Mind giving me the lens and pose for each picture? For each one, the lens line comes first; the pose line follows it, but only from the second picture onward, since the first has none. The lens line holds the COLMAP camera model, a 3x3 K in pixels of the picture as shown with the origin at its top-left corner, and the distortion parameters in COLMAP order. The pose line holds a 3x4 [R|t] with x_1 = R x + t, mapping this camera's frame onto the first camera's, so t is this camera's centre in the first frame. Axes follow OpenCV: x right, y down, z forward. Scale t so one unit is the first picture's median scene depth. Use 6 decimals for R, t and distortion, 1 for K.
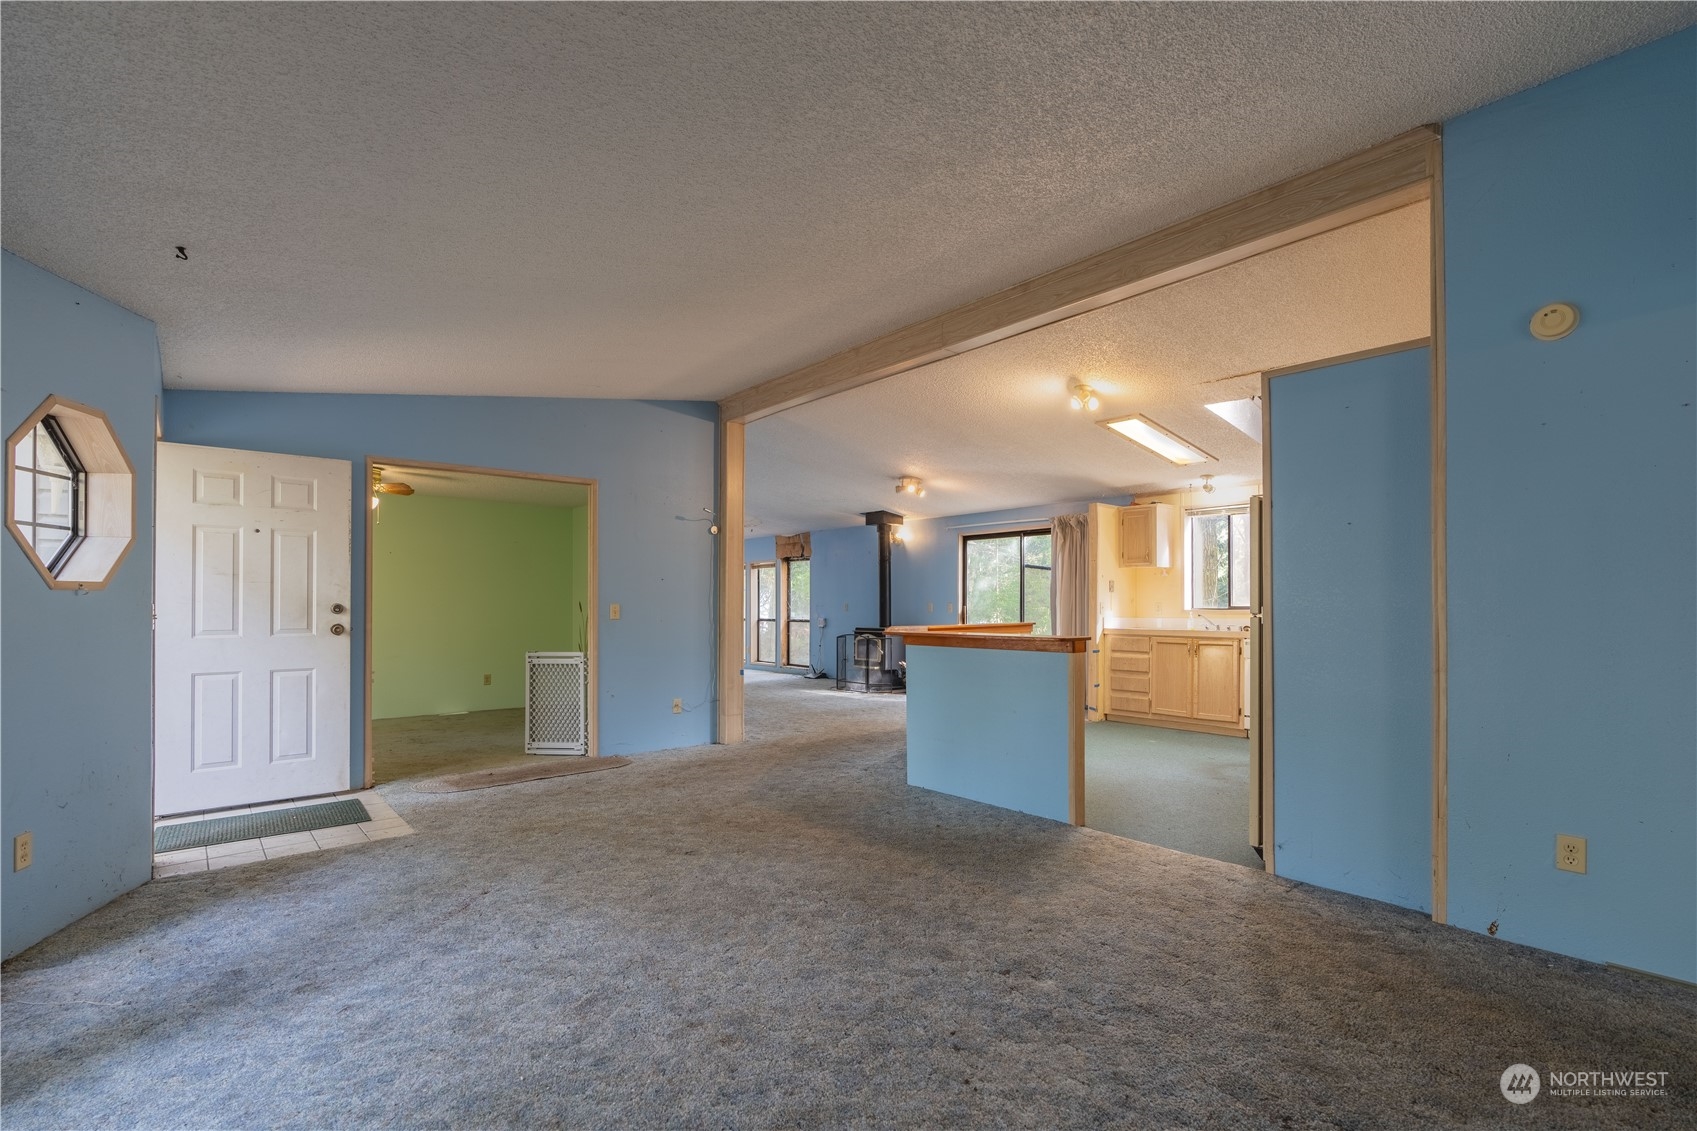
lens RADIAL K [[769.9, 0, 847.3], [0, 769.9, 604.9], [0, 0, 1]] dist [-0.004634, 0.000390]
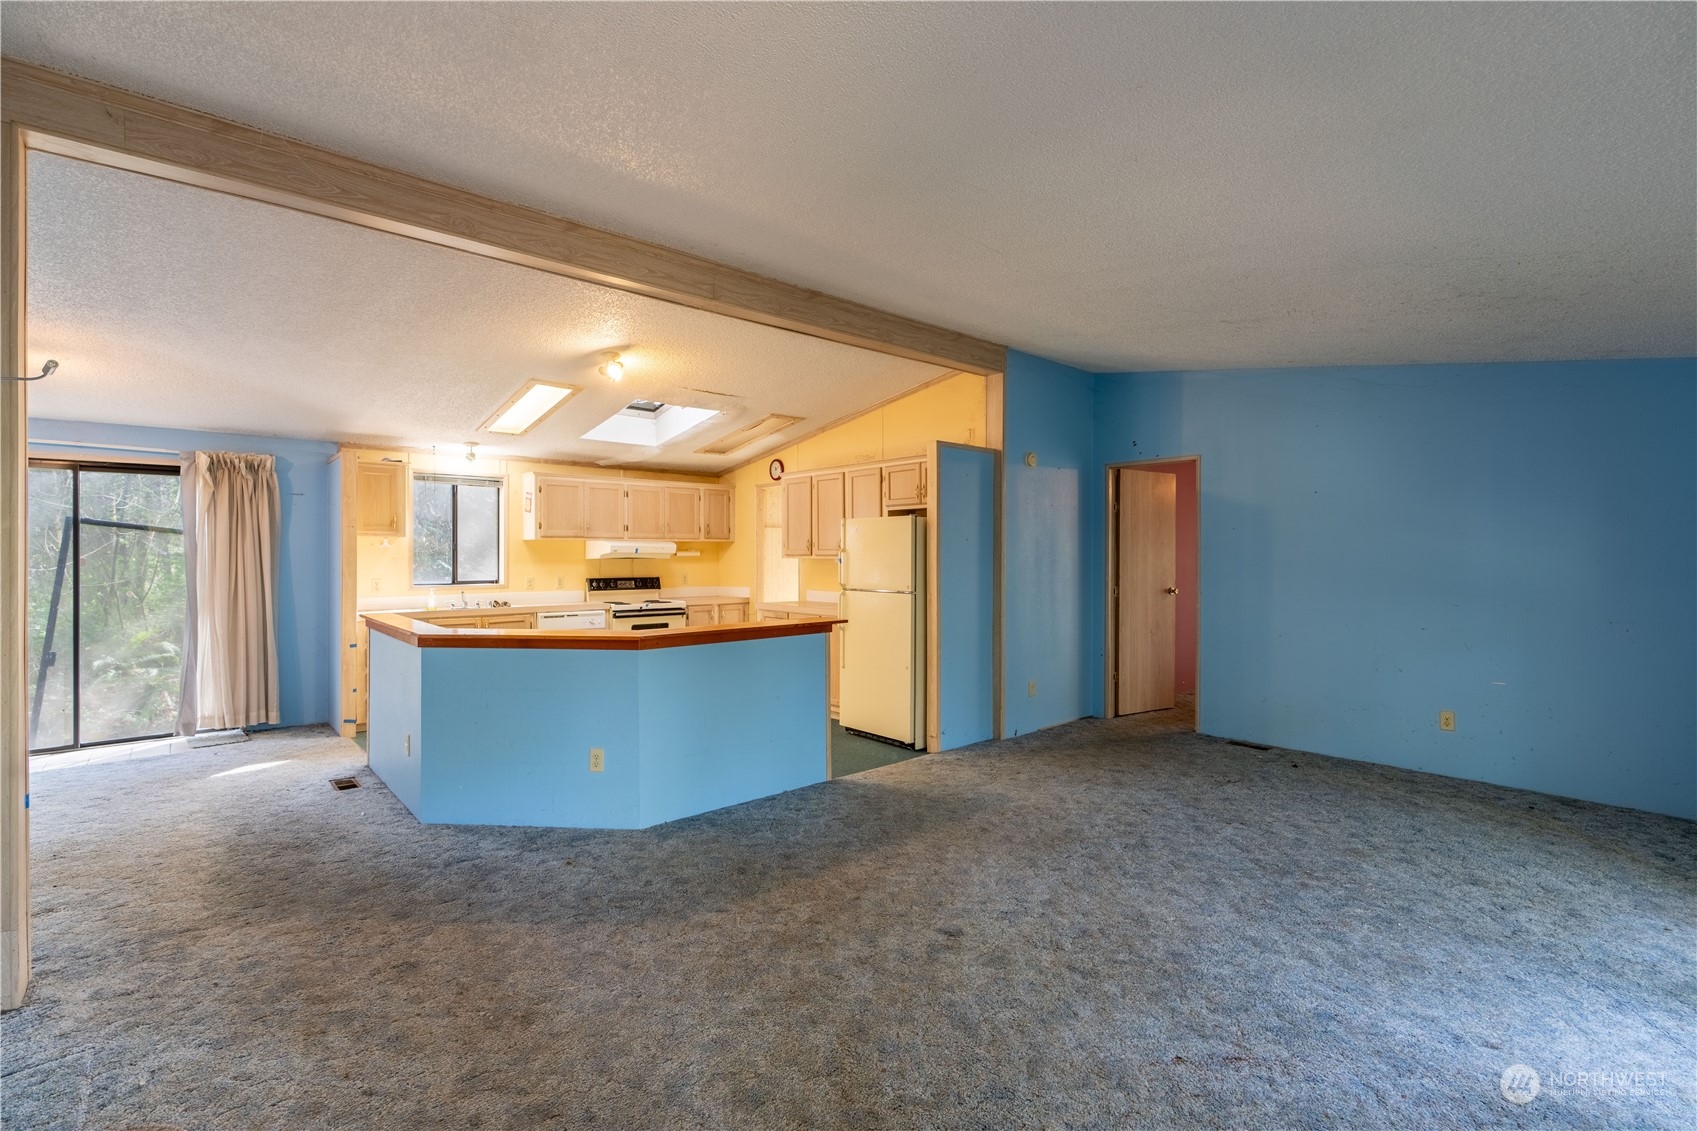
lens RADIAL K [[769.9, 0, 860.4], [0, 769.9, 556.4], [0, 0, 1]] dist [-0.004634, 0.000390]
pose [[-0.028952, -0.001876, 0.999579, -0.328582], [0.003379, 0.999992, 0.001975, -0.020061], [-0.999575, 0.003435, -0.028945, 0.375036]]
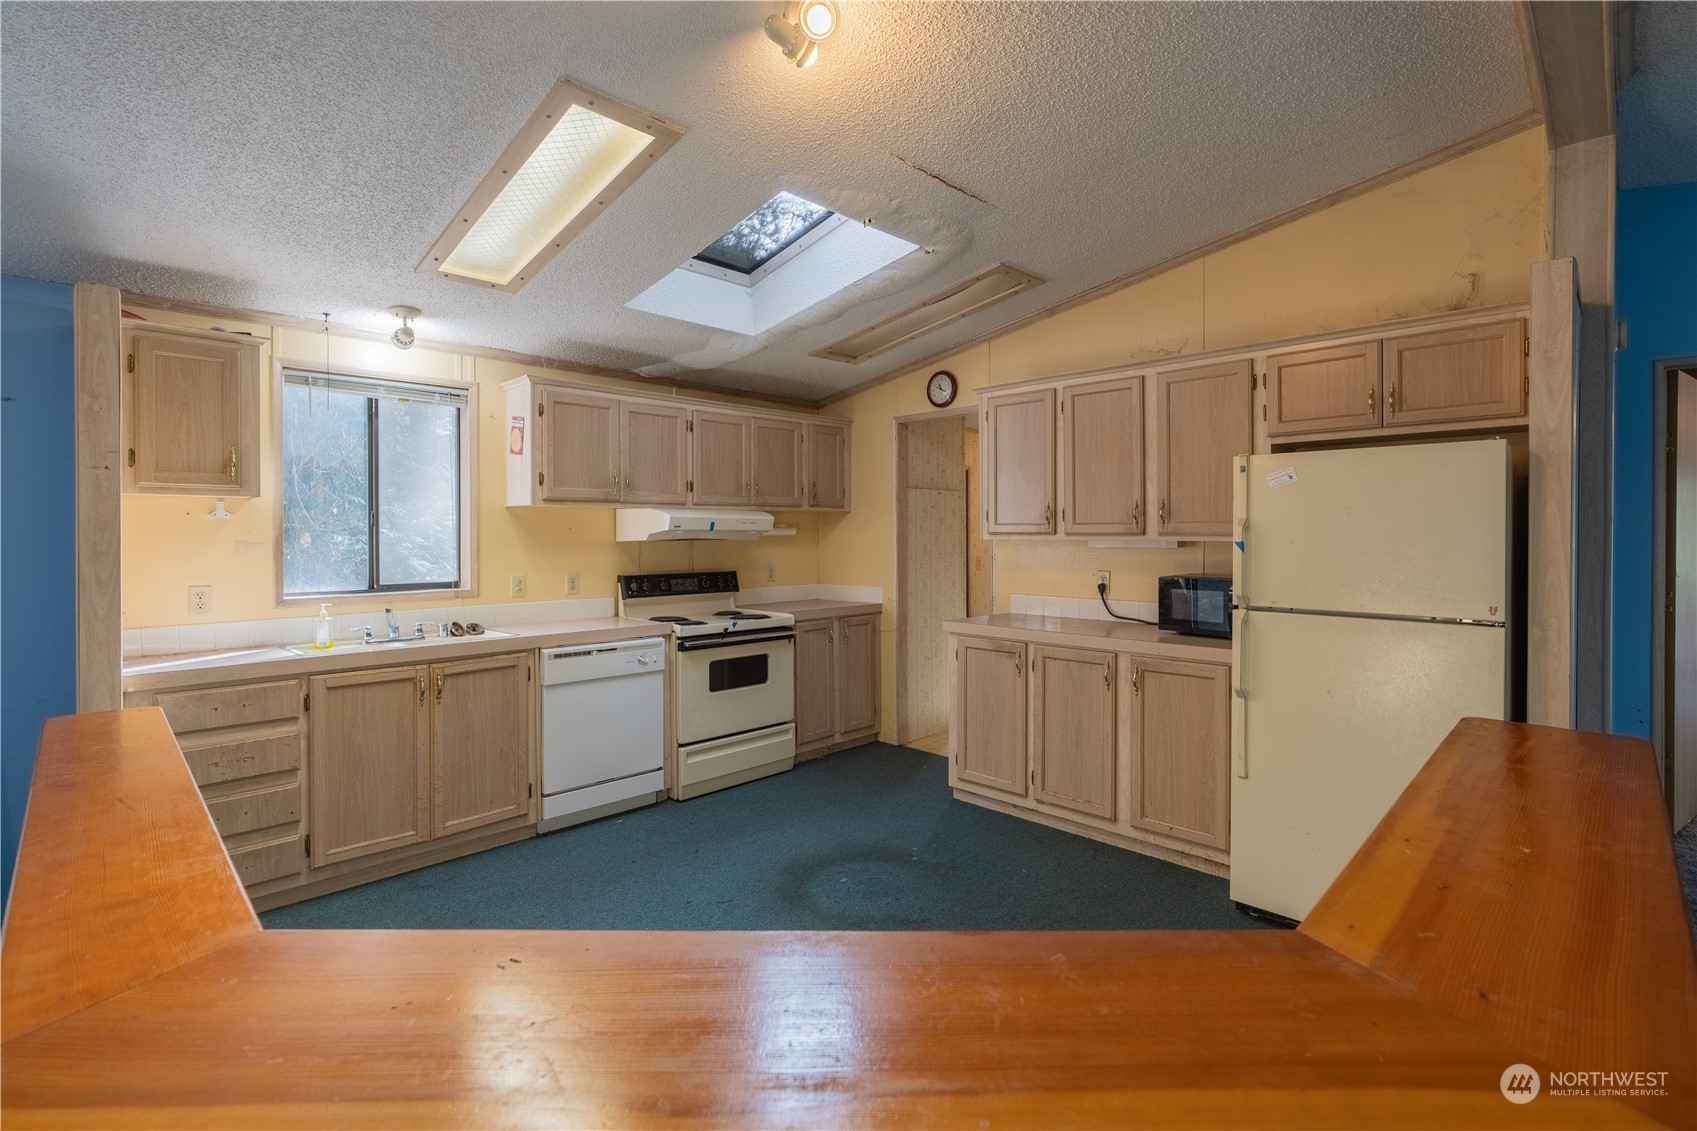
lens RADIAL K [[769.9, 0, 862.5], [0, 769.9, 535.4], [0, 0, 1]] dist [-0.004634, 0.000390]
pose [[-0.092334, -0.003967, 0.995720, -0.015250], [0.005851, 0.999973, 0.004526, -0.021244], [-0.995711, 0.006244, -0.092308, 0.520659]]
